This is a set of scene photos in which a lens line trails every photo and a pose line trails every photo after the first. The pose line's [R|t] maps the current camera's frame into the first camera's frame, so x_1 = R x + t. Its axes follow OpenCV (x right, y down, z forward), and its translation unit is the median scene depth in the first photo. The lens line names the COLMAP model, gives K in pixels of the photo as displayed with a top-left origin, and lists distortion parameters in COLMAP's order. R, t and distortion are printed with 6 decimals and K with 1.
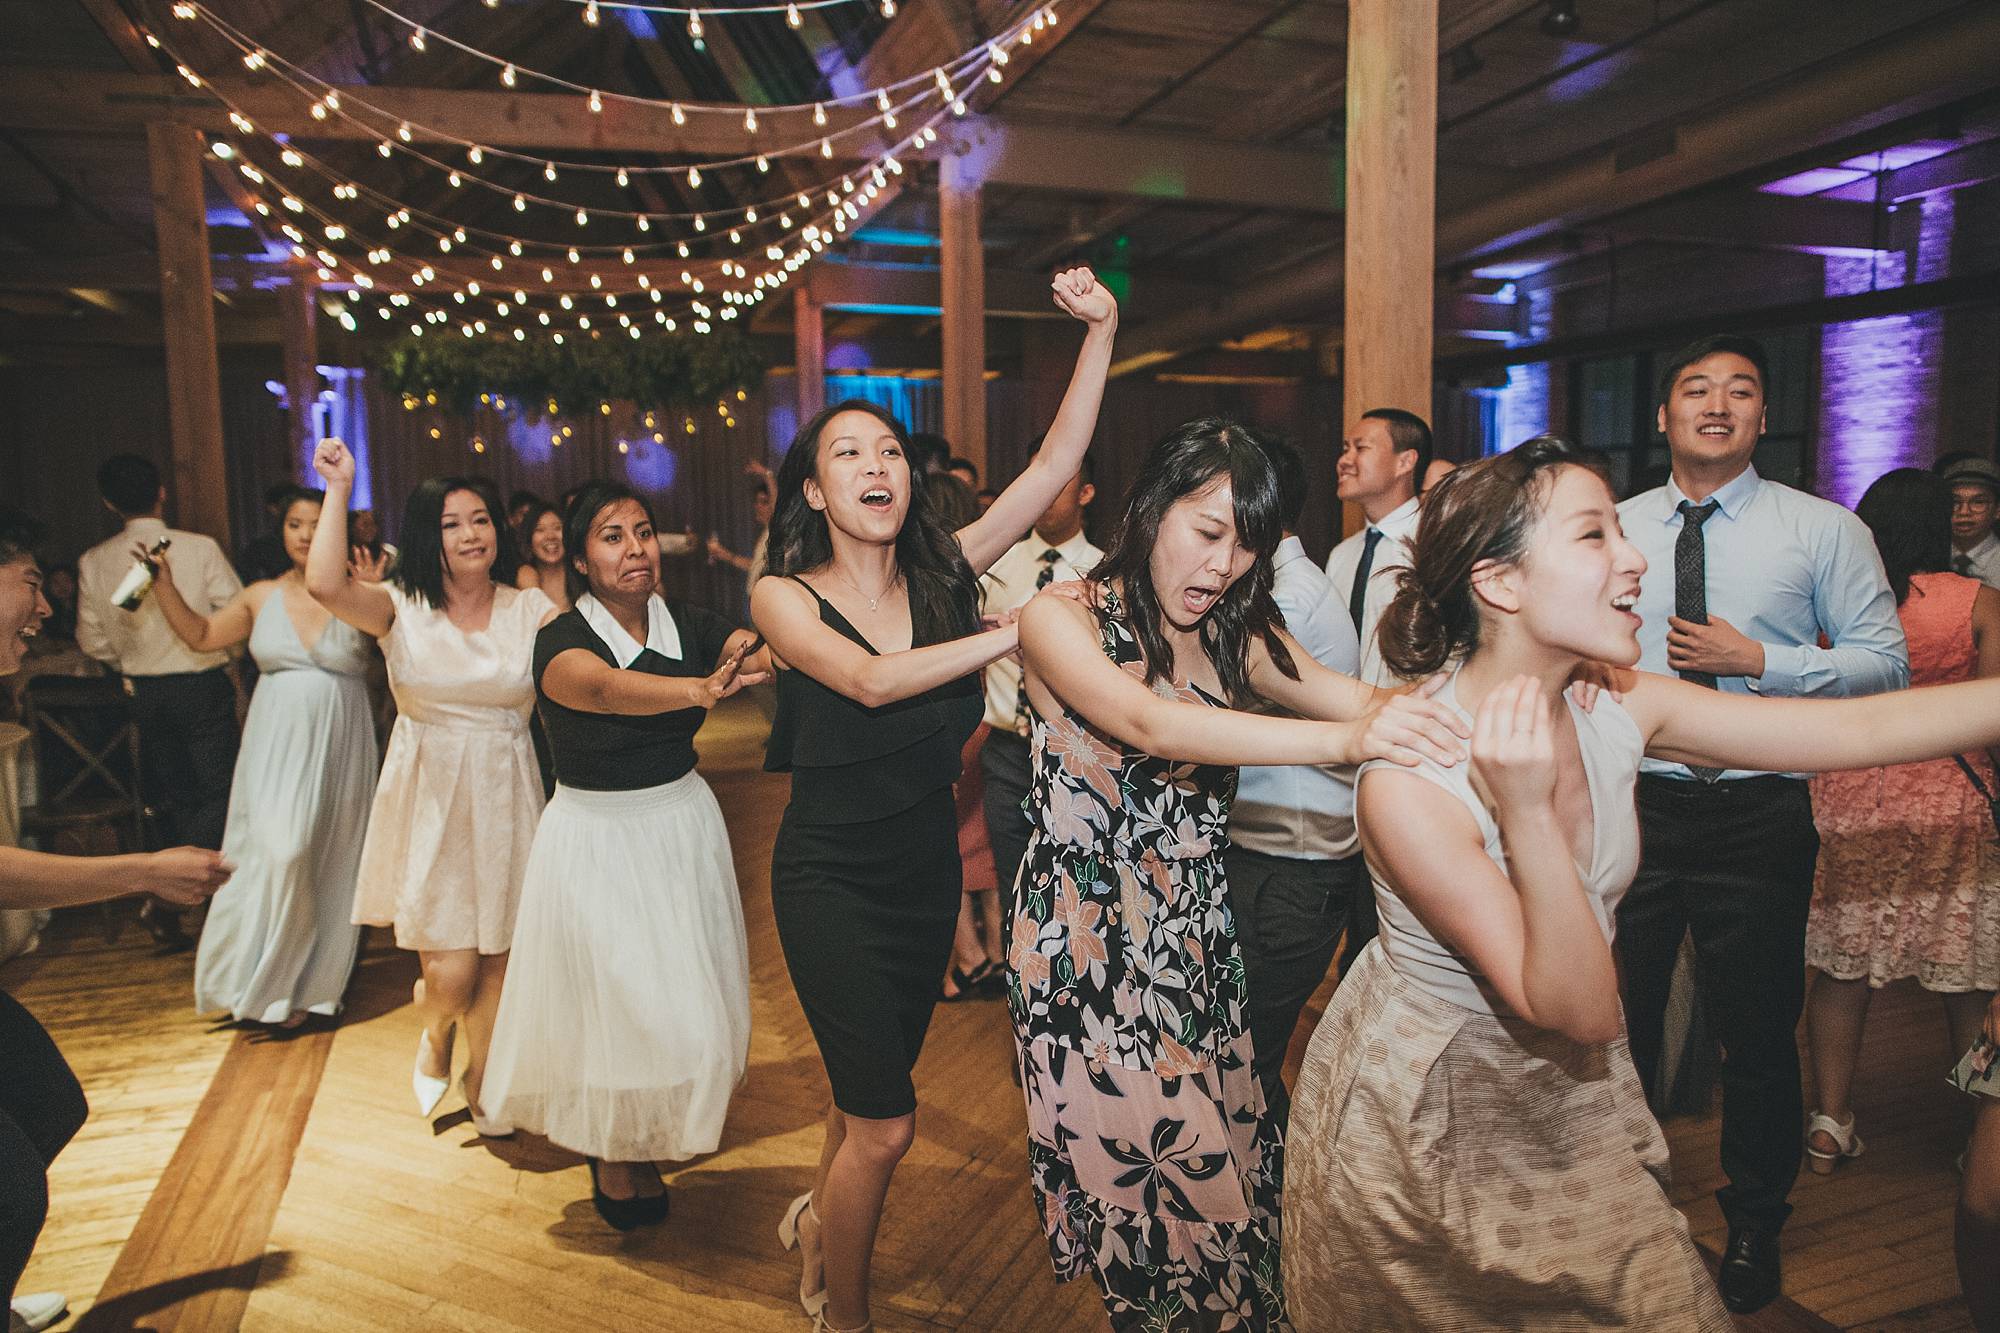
lens RADIAL K [[1366.5, 0, 1000.0], [0, 1366.5, 666.5], [0, 0, 1]] dist [-0.054053, 0.050657]
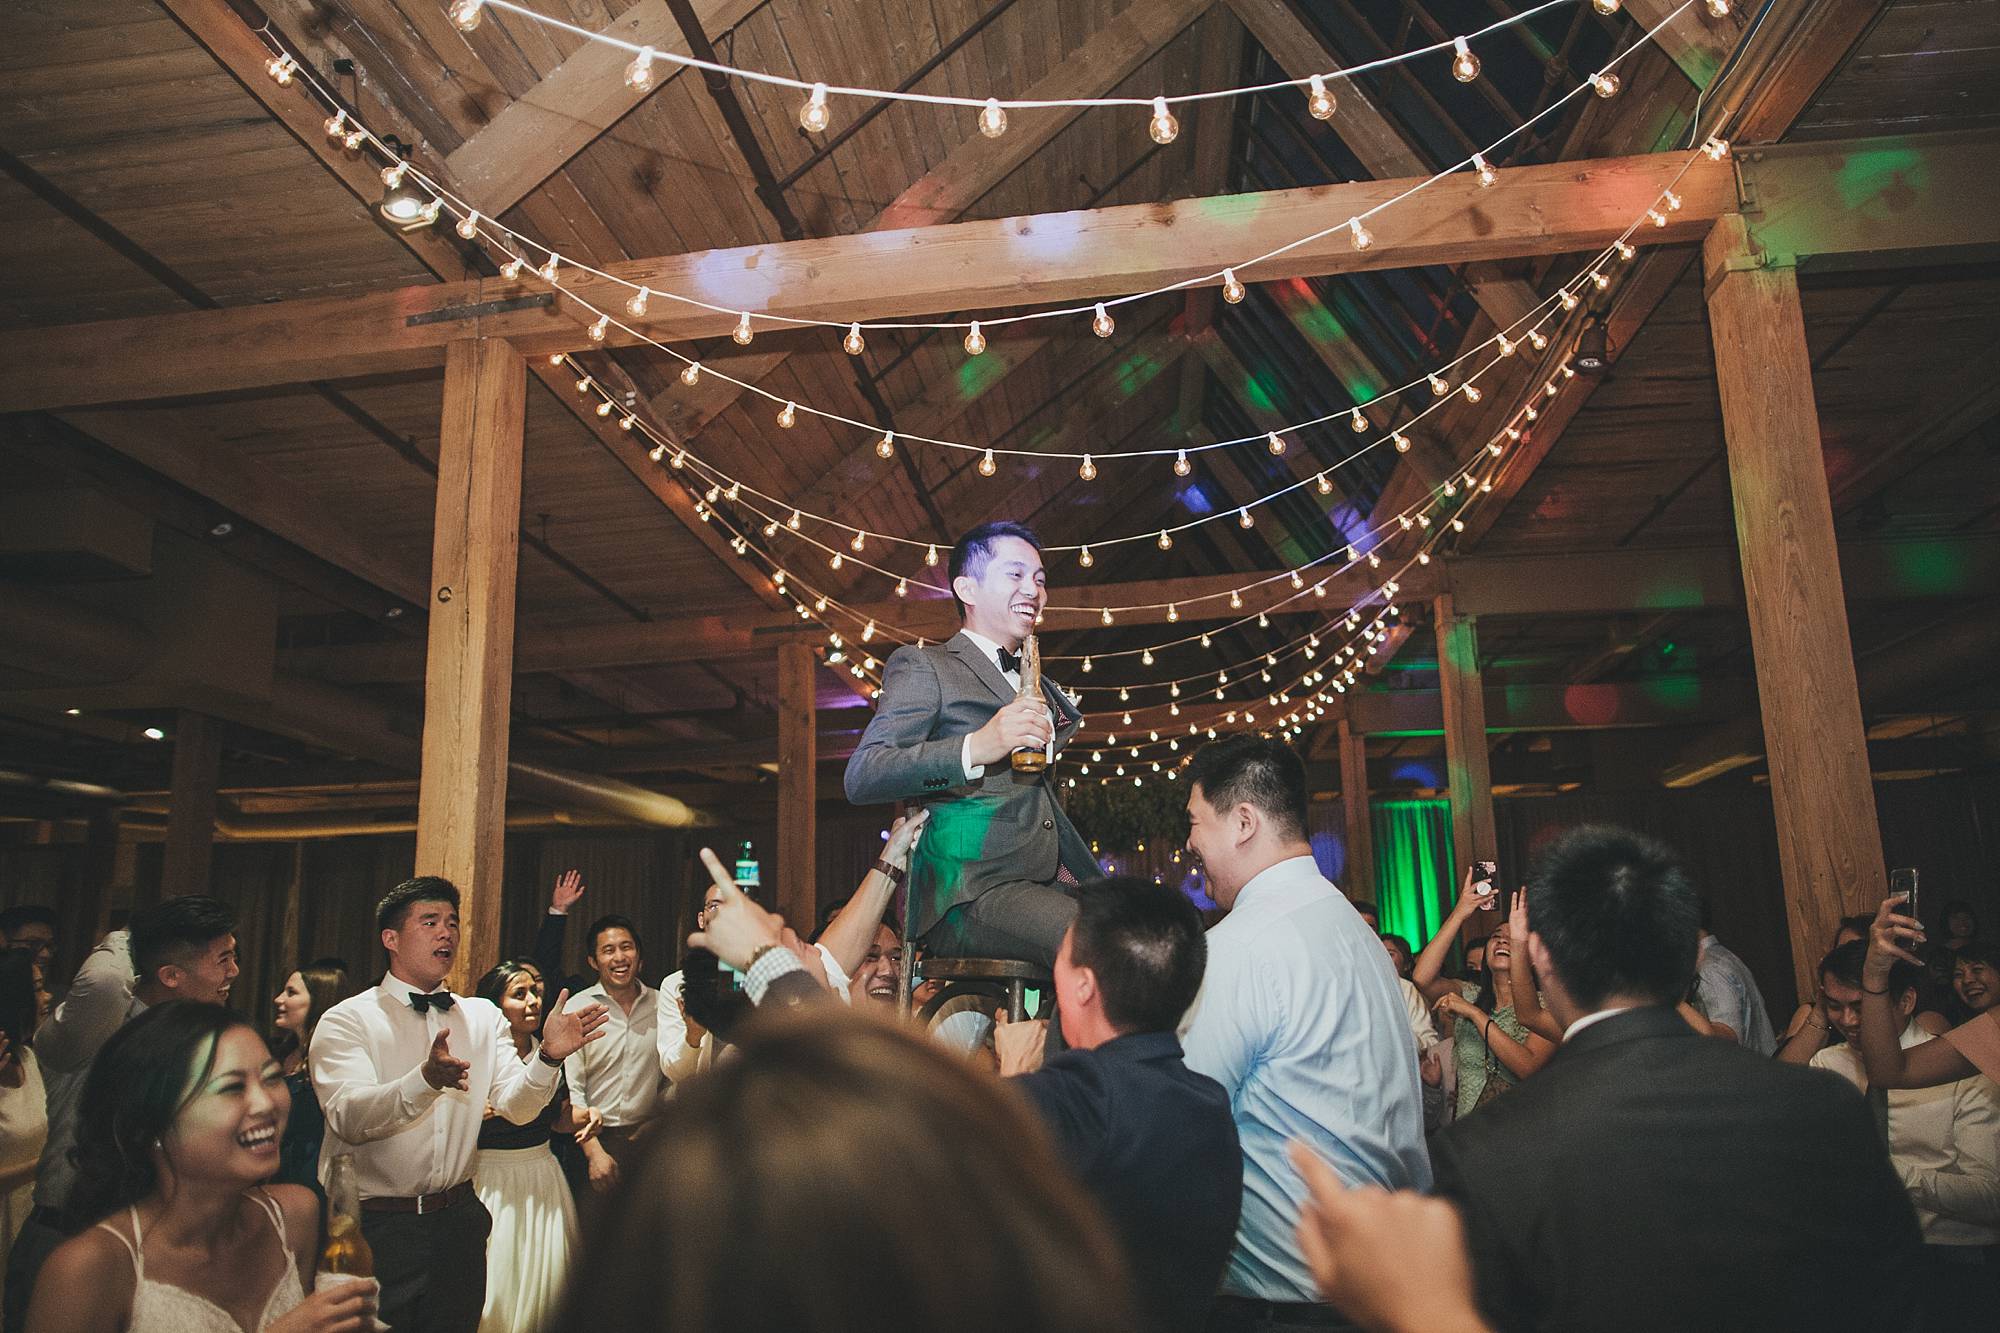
lens RADIAL K [[1366.5, 0, 1000.0], [0, 1366.5, 666.5], [0, 0, 1]] dist [-0.054053, 0.050657]
pose [[0.899799, -0.094398, -0.425970, 0.116828], [-0.035930, 0.956966, -0.287966, -0.013460], [0.434822, 0.274416, 0.857686, -0.030906]]
